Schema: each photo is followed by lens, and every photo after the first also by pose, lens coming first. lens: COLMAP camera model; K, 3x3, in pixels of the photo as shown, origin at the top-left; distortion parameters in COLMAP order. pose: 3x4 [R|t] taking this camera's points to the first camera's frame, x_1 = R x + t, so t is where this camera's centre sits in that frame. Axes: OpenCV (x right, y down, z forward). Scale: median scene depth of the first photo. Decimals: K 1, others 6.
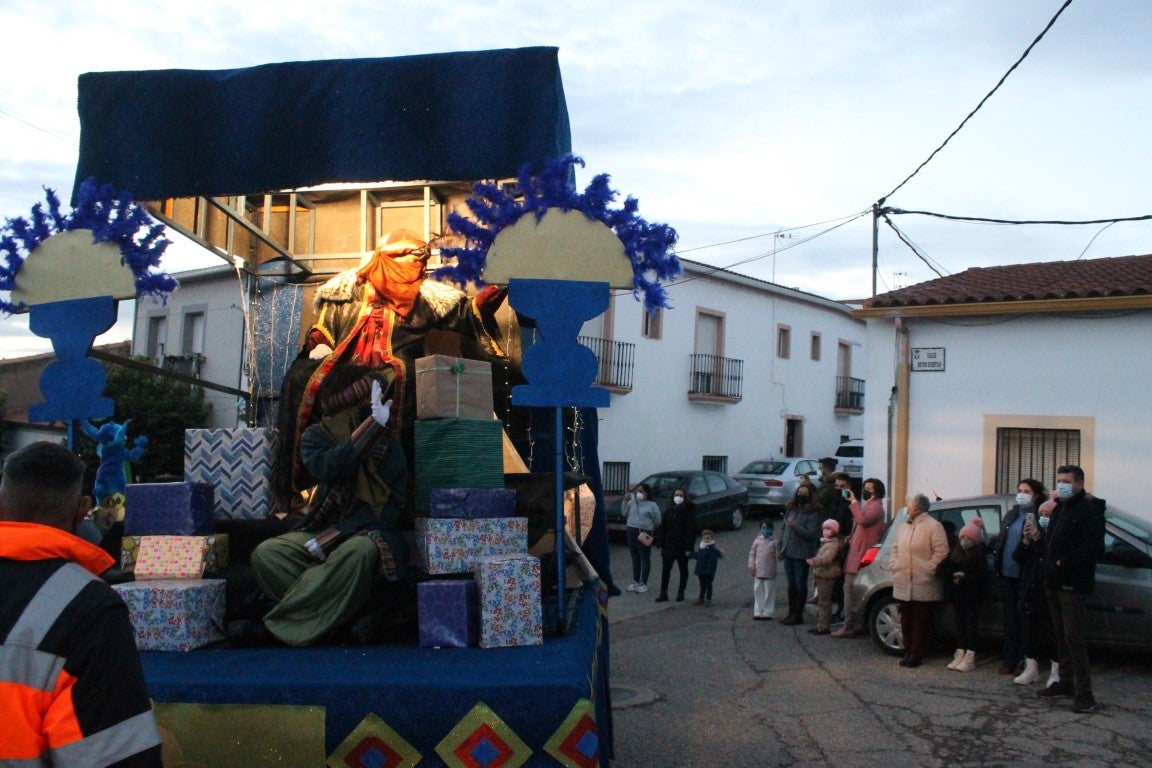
lens RADIAL K [[1222.7, 0, 575.8], [0, 1222.7, 381.7], [0, 0, 1]] dist [-0.004595, 0.000000]
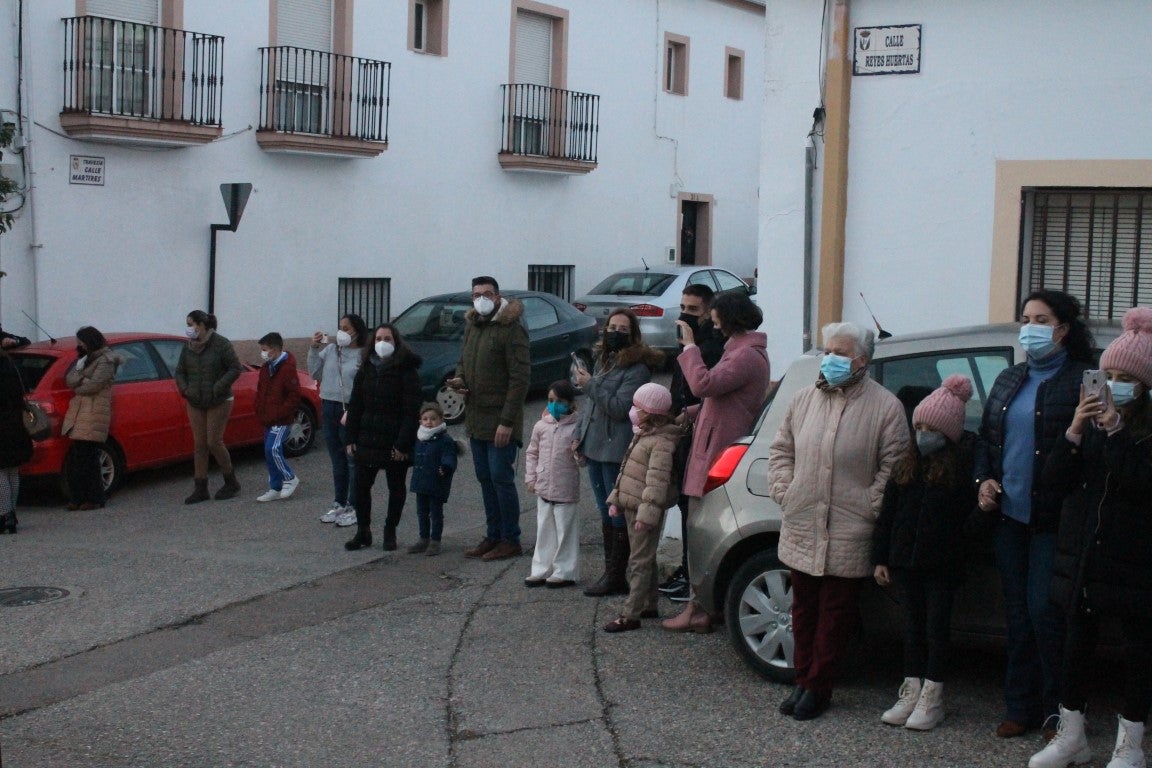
lens RADIAL K [[1750.6, 0, 575.3], [0, 1750.6, 384.8], [0, 0, 1]] dist [0.038099, 0.000000]
pose [[0.997680, -0.020137, 0.065025, 0.115128], [0.012146, 0.992574, 0.121030, 0.028091], [-0.066979, -0.119960, 0.990517, 0.296232]]
